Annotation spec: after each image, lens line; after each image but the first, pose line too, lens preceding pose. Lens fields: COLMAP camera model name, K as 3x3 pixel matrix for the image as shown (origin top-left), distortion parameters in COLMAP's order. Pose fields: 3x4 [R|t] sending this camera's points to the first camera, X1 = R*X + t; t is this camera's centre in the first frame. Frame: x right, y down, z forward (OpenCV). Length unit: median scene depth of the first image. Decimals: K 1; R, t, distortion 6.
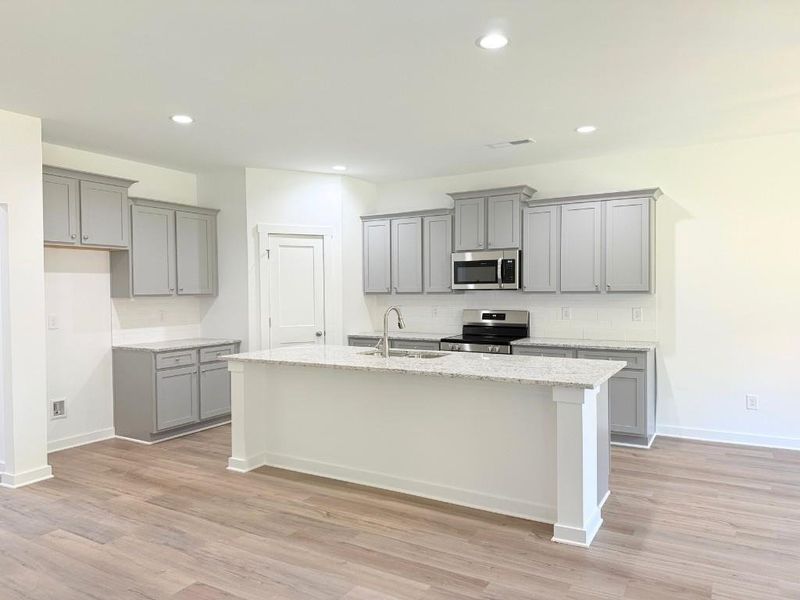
lens RADIAL K [[560.4, 0, 400.6], [0, 560.4, 303.7], [0, 0, 1]] dist [0.020715, -0.006475]
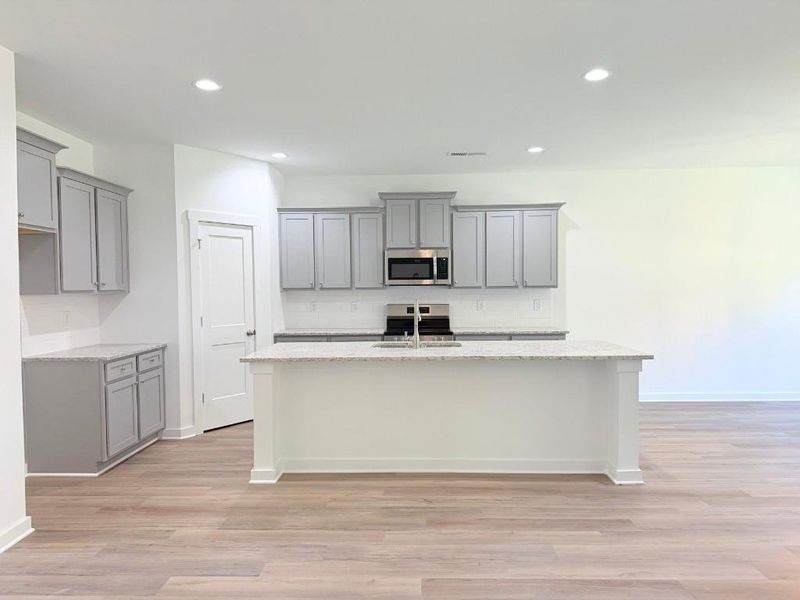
lens RADIAL K [[560.4, 0, 400.6], [0, 560.4, 303.7], [0, 0, 1]] dist [0.020715, -0.006475]
pose [[0.875573, -0.014811, 0.482859, -0.412428], [0.013765, 0.999889, 0.005709, 0.004177], [-0.482890, 0.001648, 0.875680, 0.075942]]
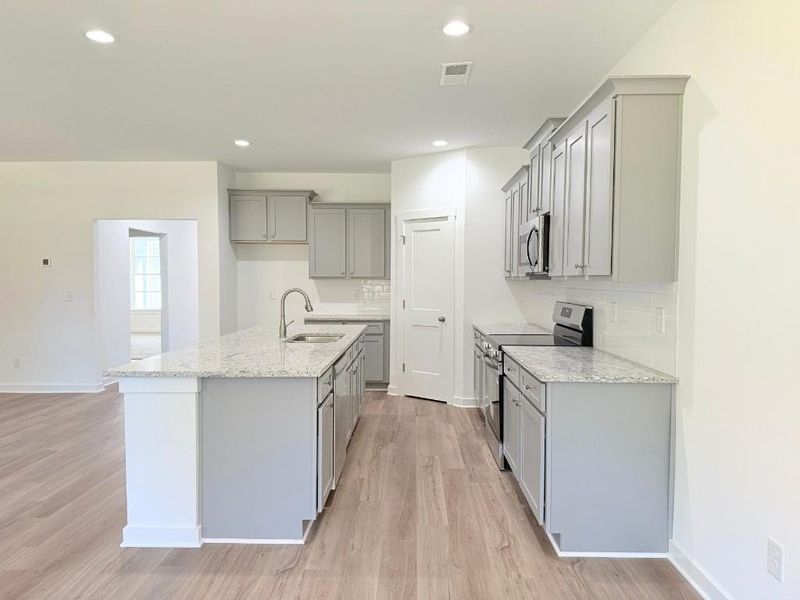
lens RADIAL K [[560.4, 0, 400.6], [0, 560.4, 303.7], [0, 0, 1]] dist [0.020715, -0.006475]
pose [[0.484140, 0.049175, -0.873607, 0.729123], [-0.028340, 0.998777, 0.040516, -0.011205], [0.874531, 0.005143, 0.484942, 0.510683]]
